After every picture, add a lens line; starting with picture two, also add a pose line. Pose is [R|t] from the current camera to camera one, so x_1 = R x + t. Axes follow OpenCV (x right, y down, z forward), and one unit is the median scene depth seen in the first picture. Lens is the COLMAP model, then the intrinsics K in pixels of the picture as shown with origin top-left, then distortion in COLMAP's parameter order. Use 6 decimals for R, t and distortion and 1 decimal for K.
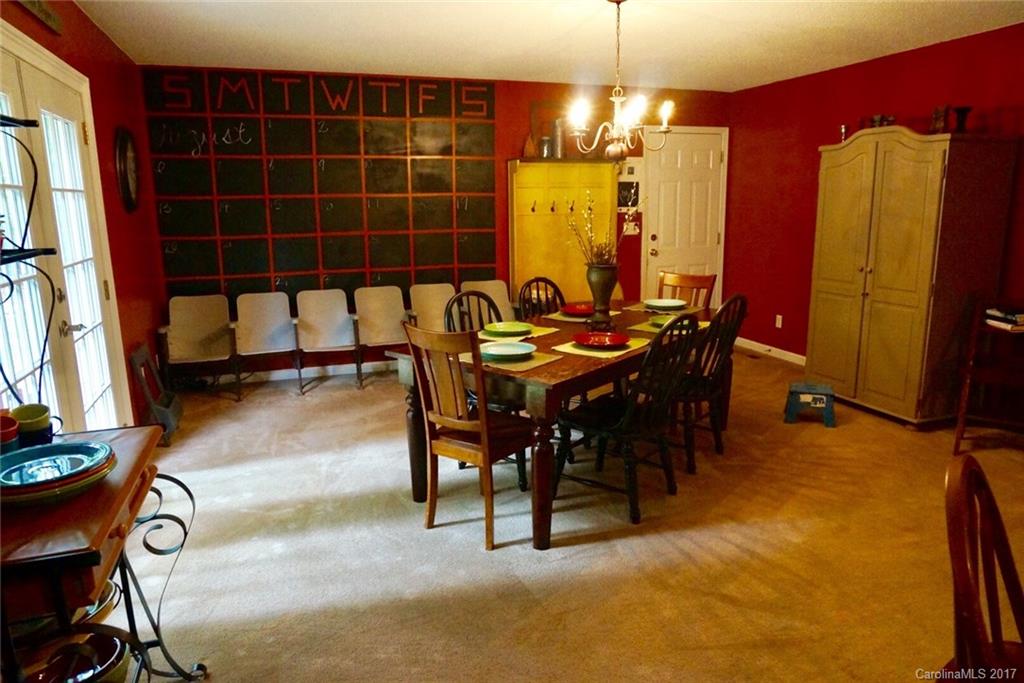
lens RADIAL K [[685.5, 0, 514.9], [0, 685.5, 348.2], [0, 0, 1]] dist [-0.048686, 0.037135]
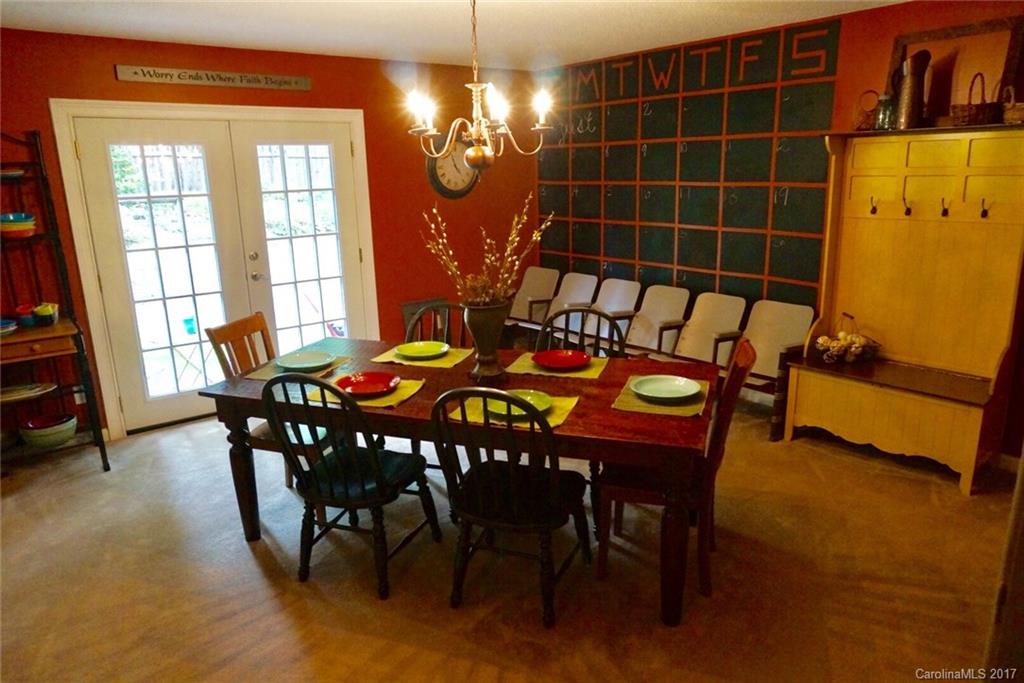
lens RADIAL K [[685.5, 0, 514.9], [0, 685.5, 348.2], [0, 0, 1]] dist [-0.048686, 0.037135]
pose [[0.323745, 0.247024, -0.913328, 0.586427], [-0.180159, 0.963749, 0.196801, -0.156612], [0.928834, 0.100831, 0.356513, 0.519040]]
